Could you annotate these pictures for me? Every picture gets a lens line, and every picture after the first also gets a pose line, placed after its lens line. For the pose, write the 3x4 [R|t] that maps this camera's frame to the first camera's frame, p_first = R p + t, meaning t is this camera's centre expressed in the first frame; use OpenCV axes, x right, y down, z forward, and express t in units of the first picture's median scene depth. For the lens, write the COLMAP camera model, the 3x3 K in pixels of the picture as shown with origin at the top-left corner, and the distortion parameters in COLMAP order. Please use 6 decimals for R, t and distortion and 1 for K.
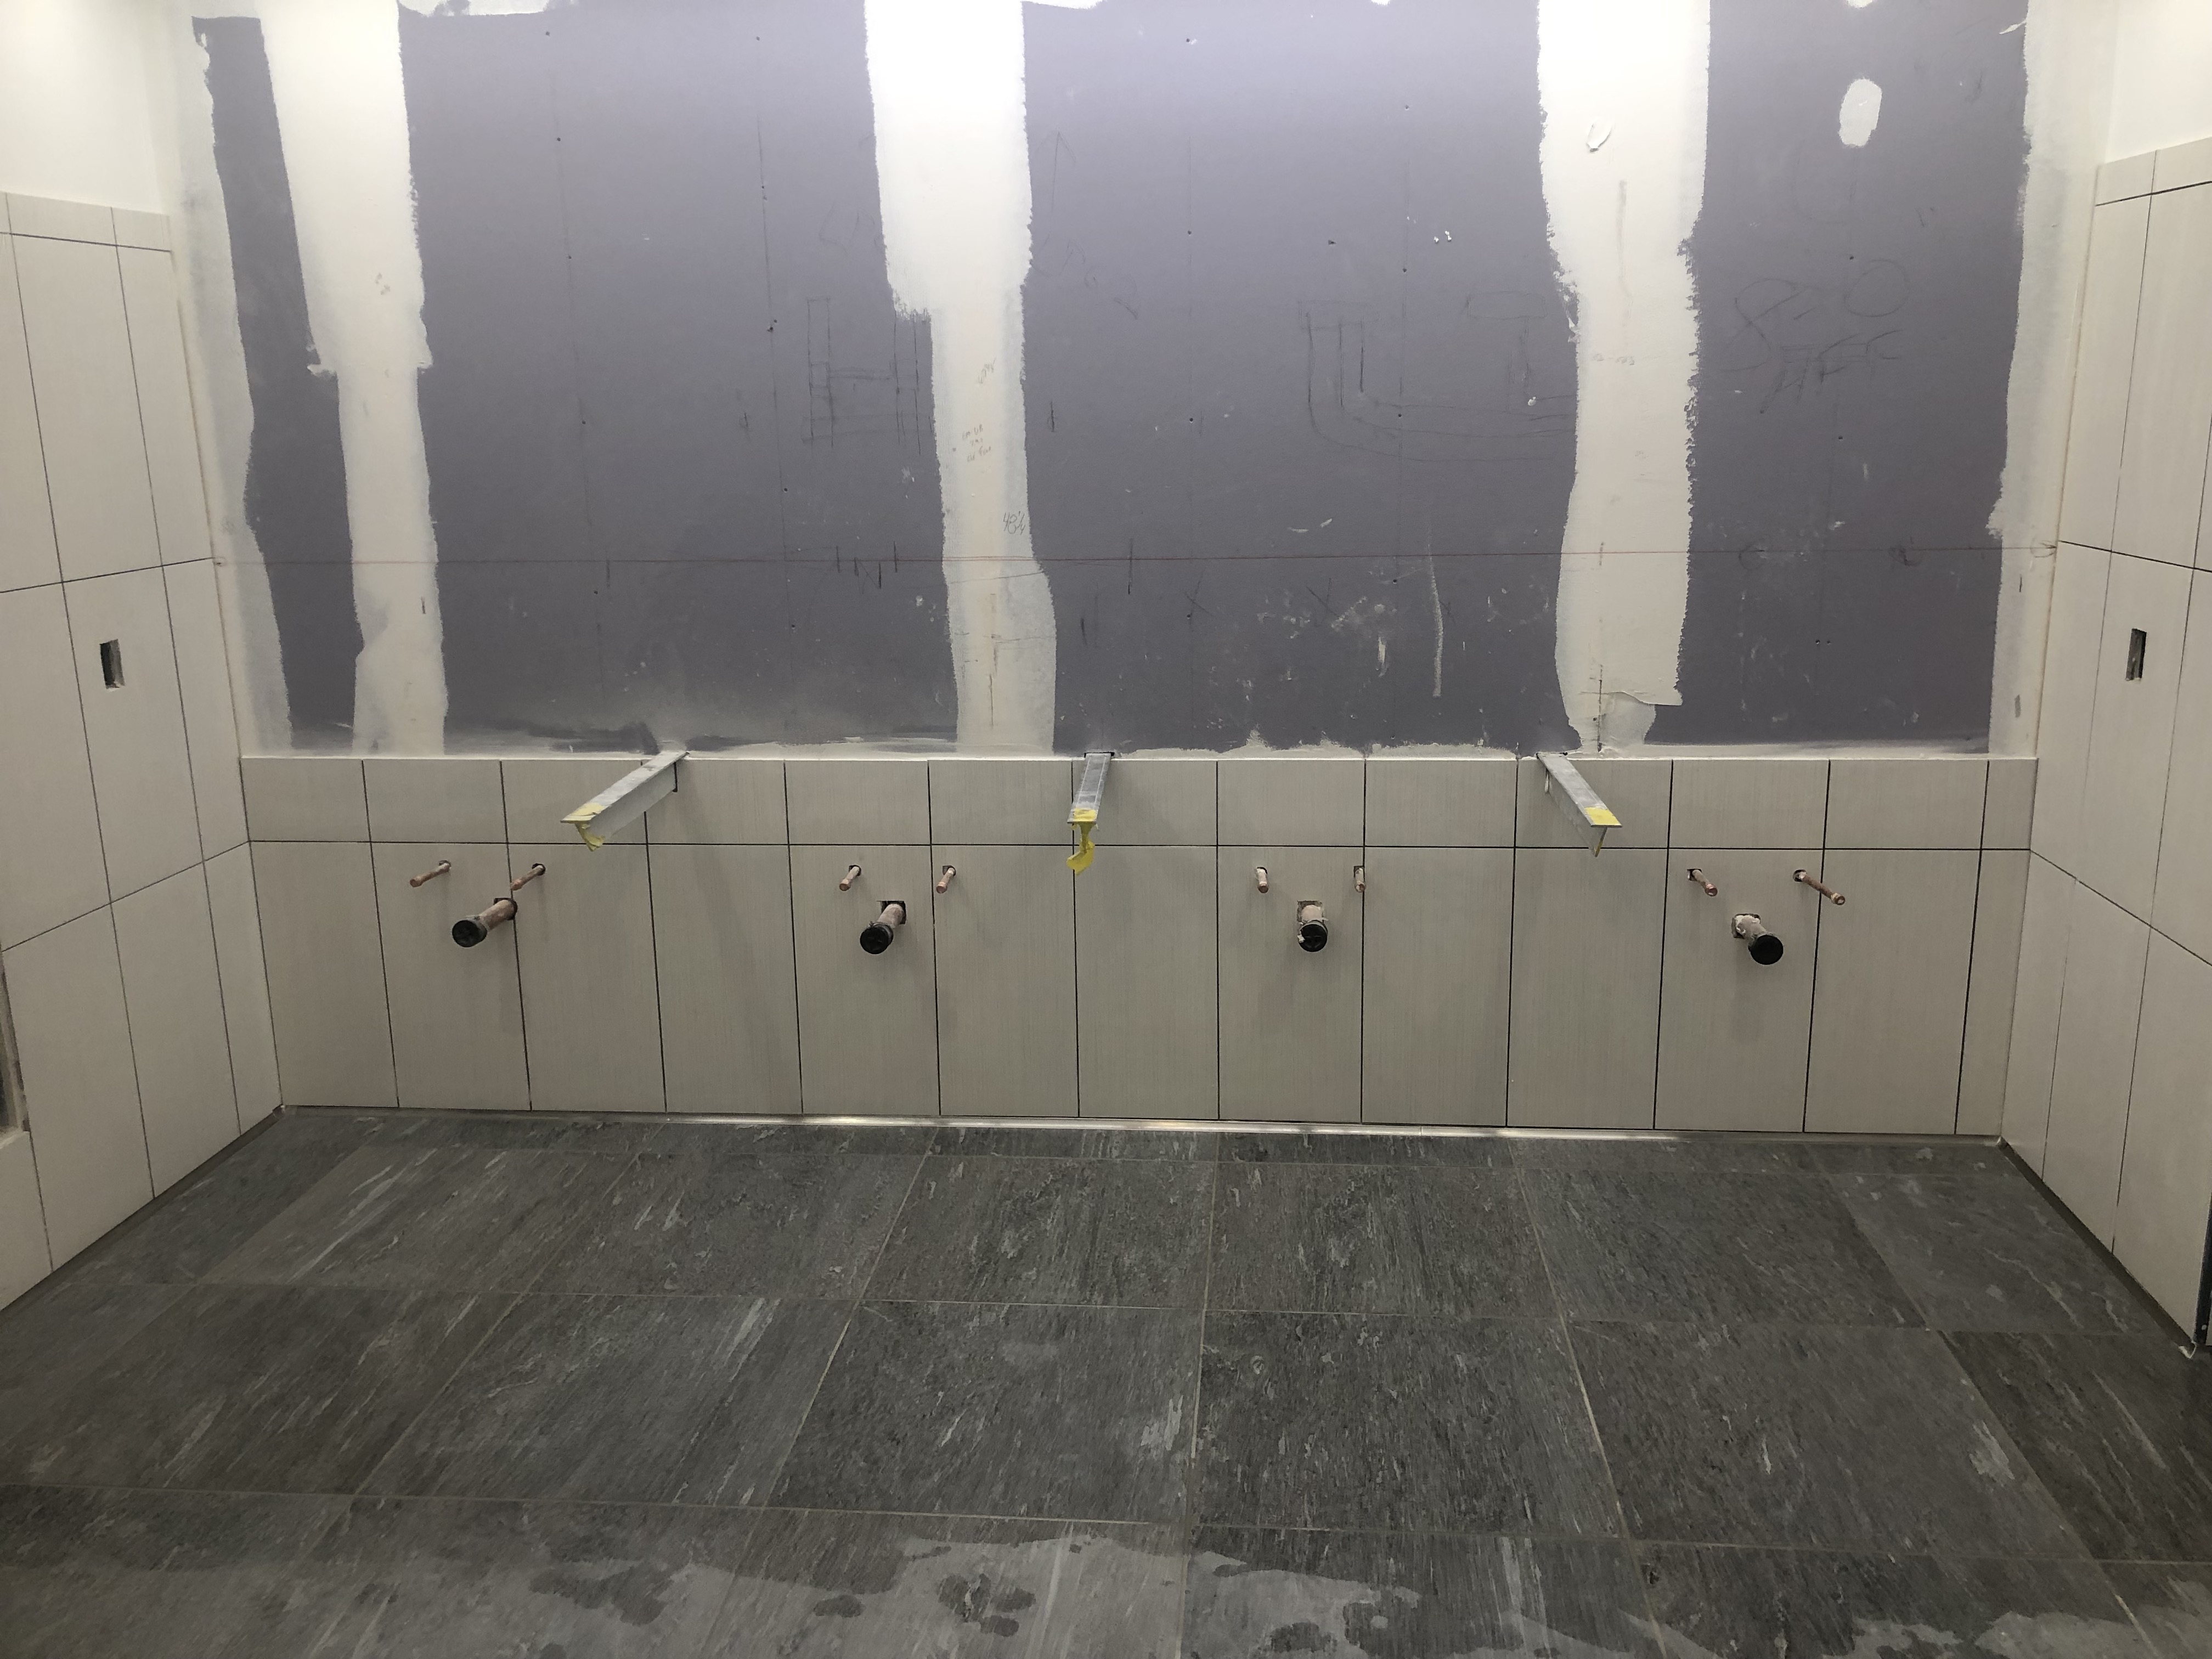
lens RADIAL K [[1856.0, 0, 1118.7], [0, 1856.0, 823.8], [0, 0, 1]] dist [0.046208, -0.014789]
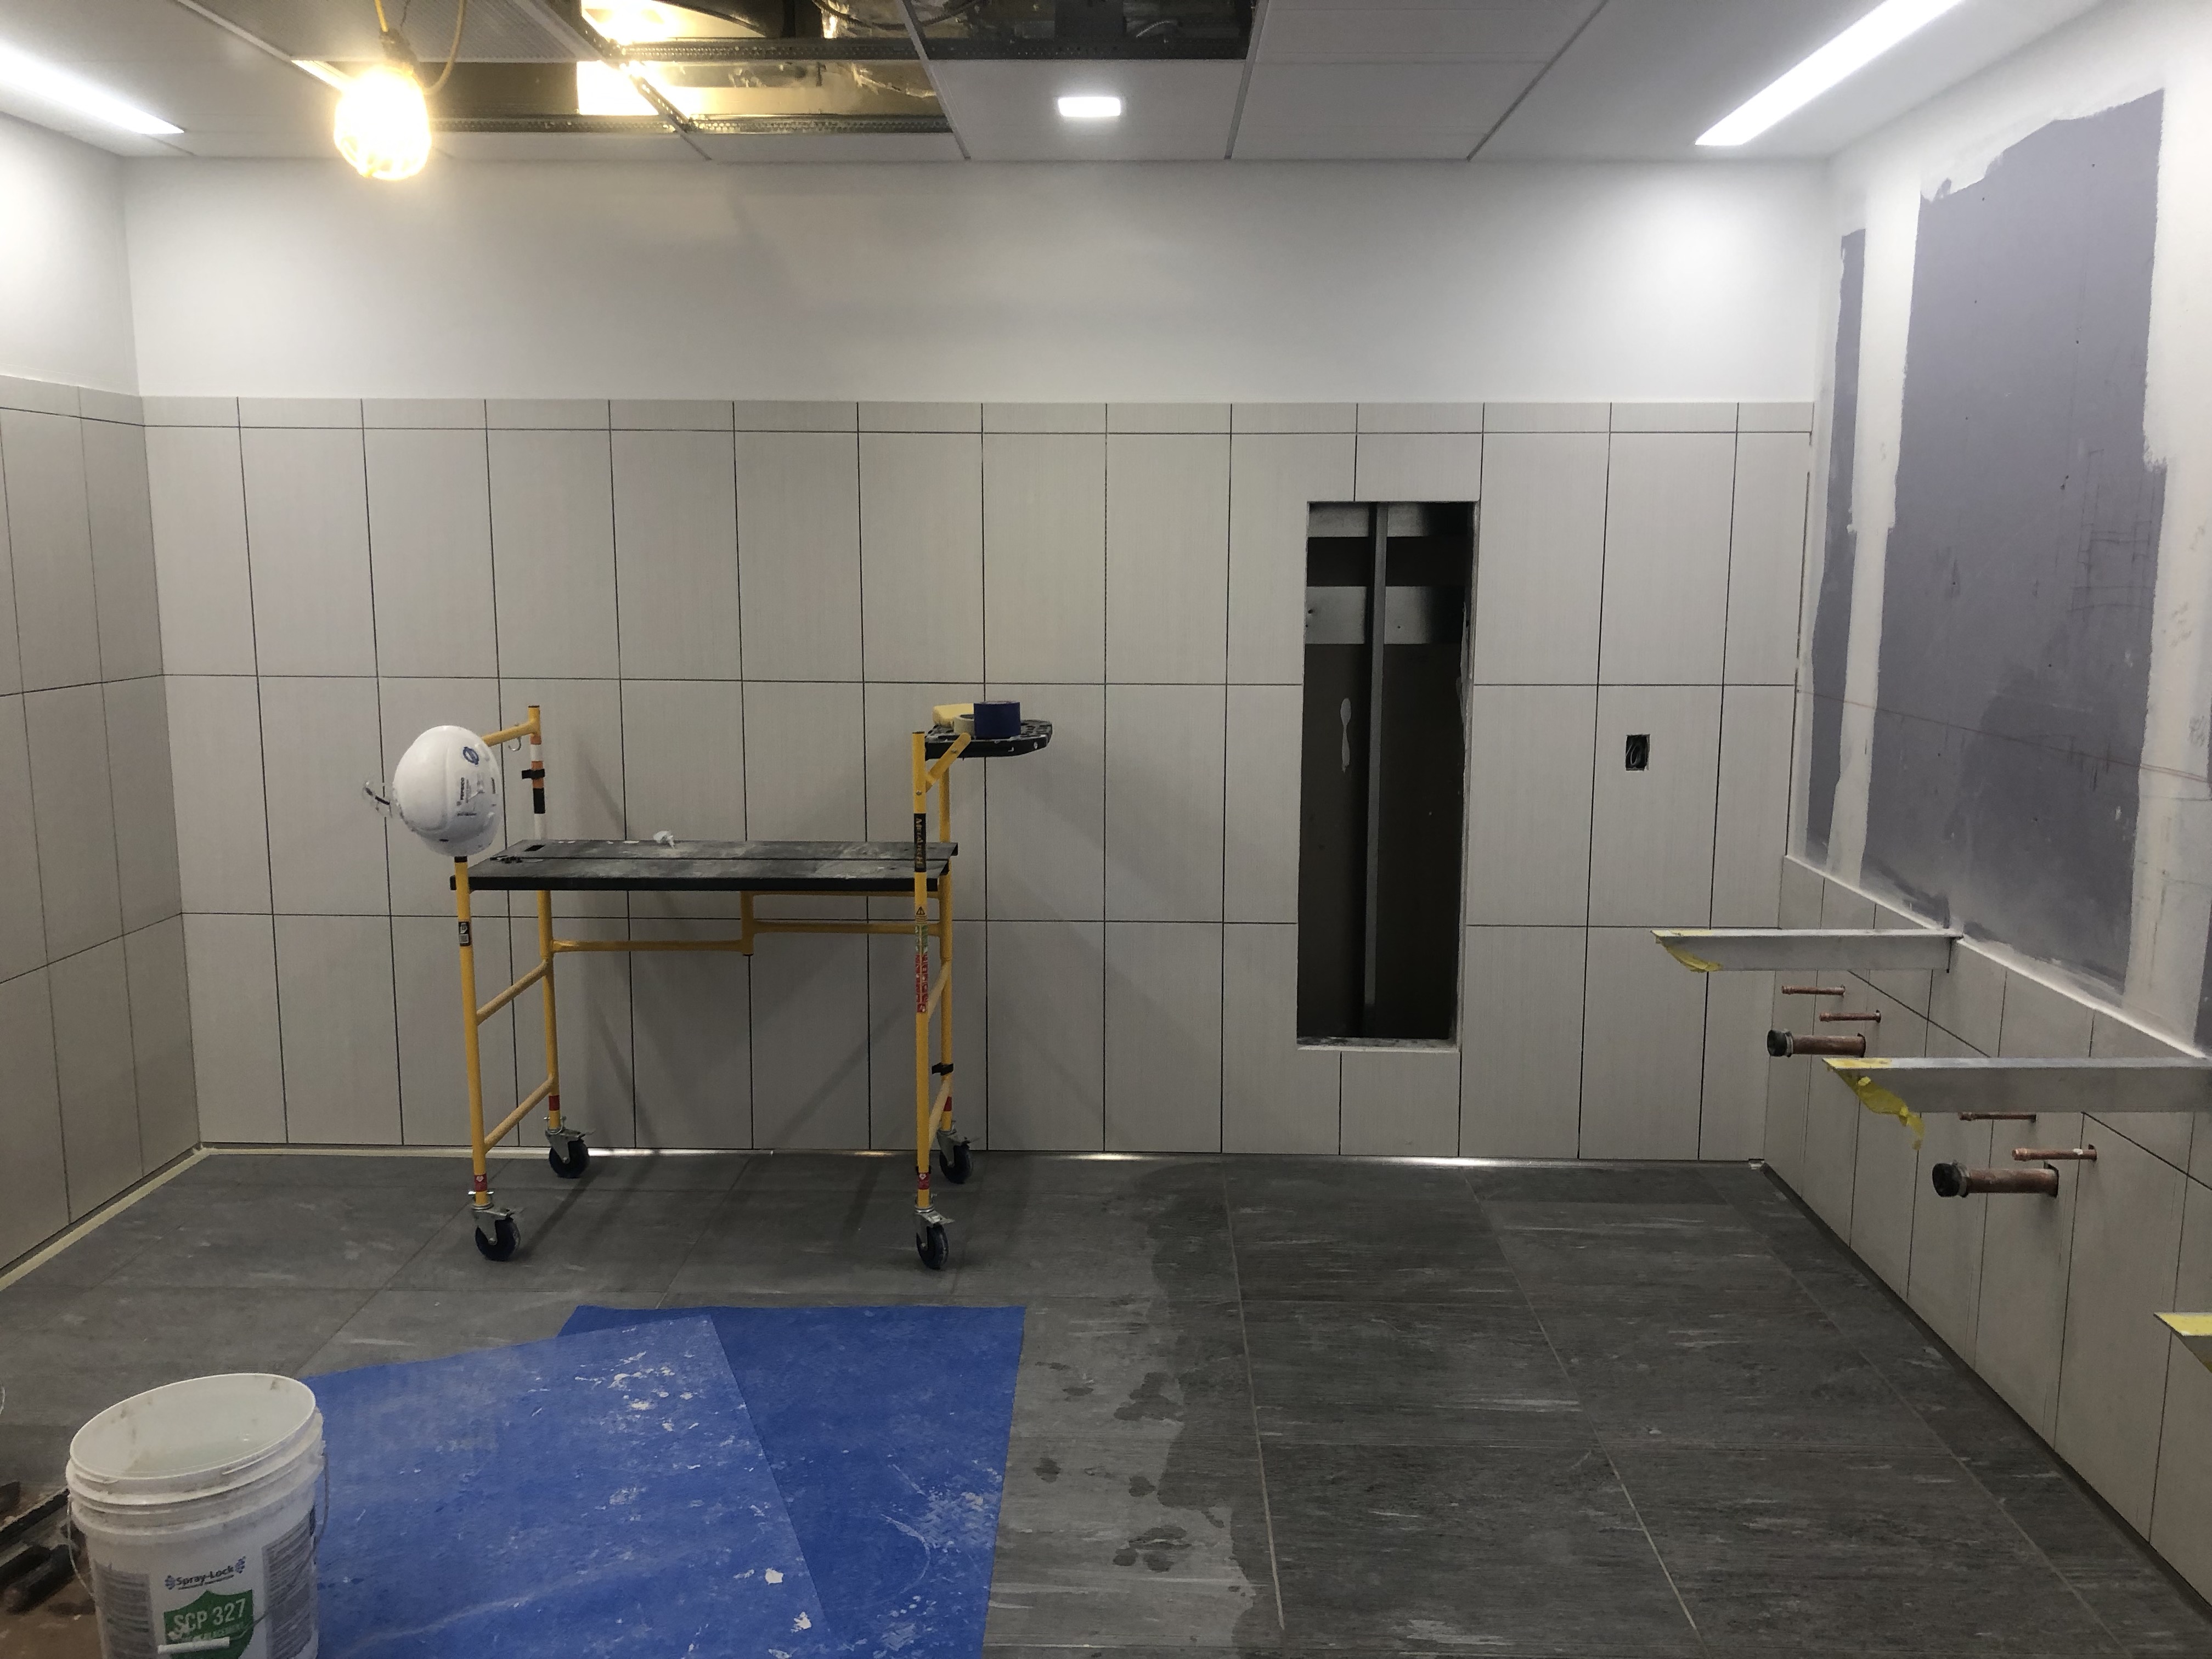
lens RADIAL K [[1856.0, 0, 1097.7], [0, 1856.0, 845.2], [0, 0, 1]] dist [0.046208, -0.014789]
pose [[0.047832, 0.176935, -0.983060, 0.755959], [-0.240263, 0.957328, 0.160614, -0.146449], [0.969529, 0.228510, 0.088302, 0.559345]]
